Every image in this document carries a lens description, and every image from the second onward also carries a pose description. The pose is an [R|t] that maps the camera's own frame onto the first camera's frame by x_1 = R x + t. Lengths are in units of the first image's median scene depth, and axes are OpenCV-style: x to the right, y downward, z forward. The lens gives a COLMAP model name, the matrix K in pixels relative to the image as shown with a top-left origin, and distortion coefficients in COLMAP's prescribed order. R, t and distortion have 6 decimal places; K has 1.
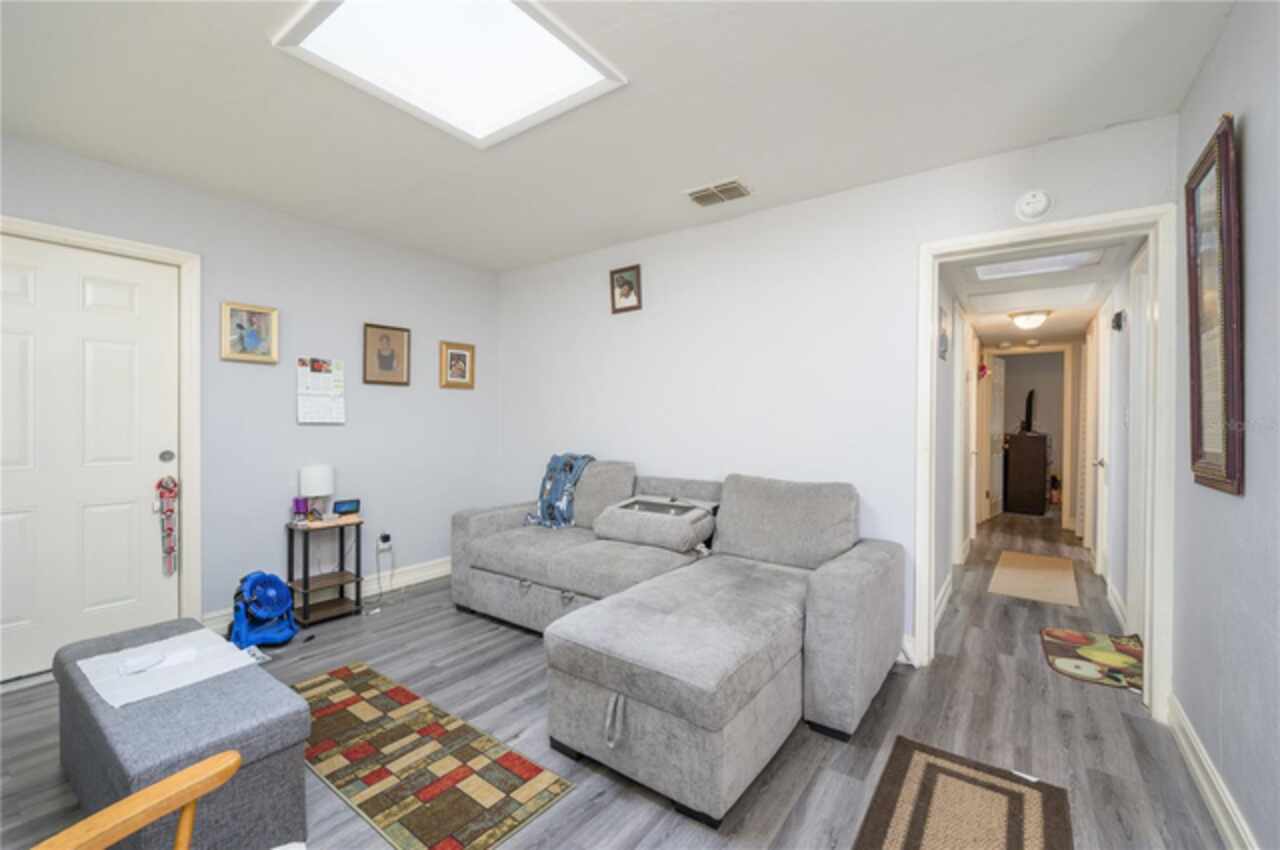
lens RADIAL K [[532.3, 0, 648.3], [0, 532.3, 424.0], [0, 0, 1]] dist [-0.001322, -0.000394]
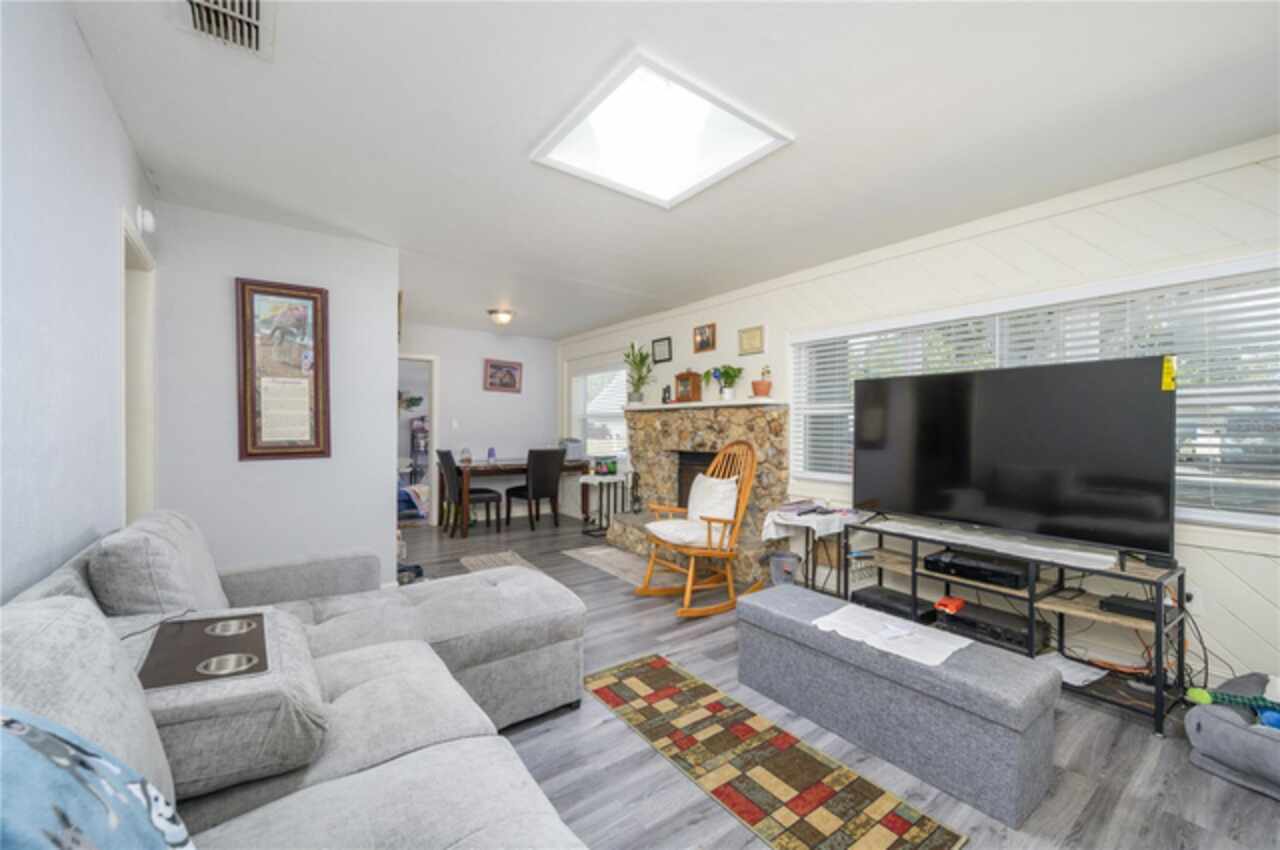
lens RADIAL K [[510.2, 0, 640.0], [0, 510.2, 425.0], [0, 0, 1]] dist [-0.000262, -0.000028]
pose [[-0.952308, -0.005753, 0.305083, -0.428093], [-0.003894, 0.999970, 0.006699, -0.012182], [-0.305113, 0.005191, -0.952302, 1.339784]]
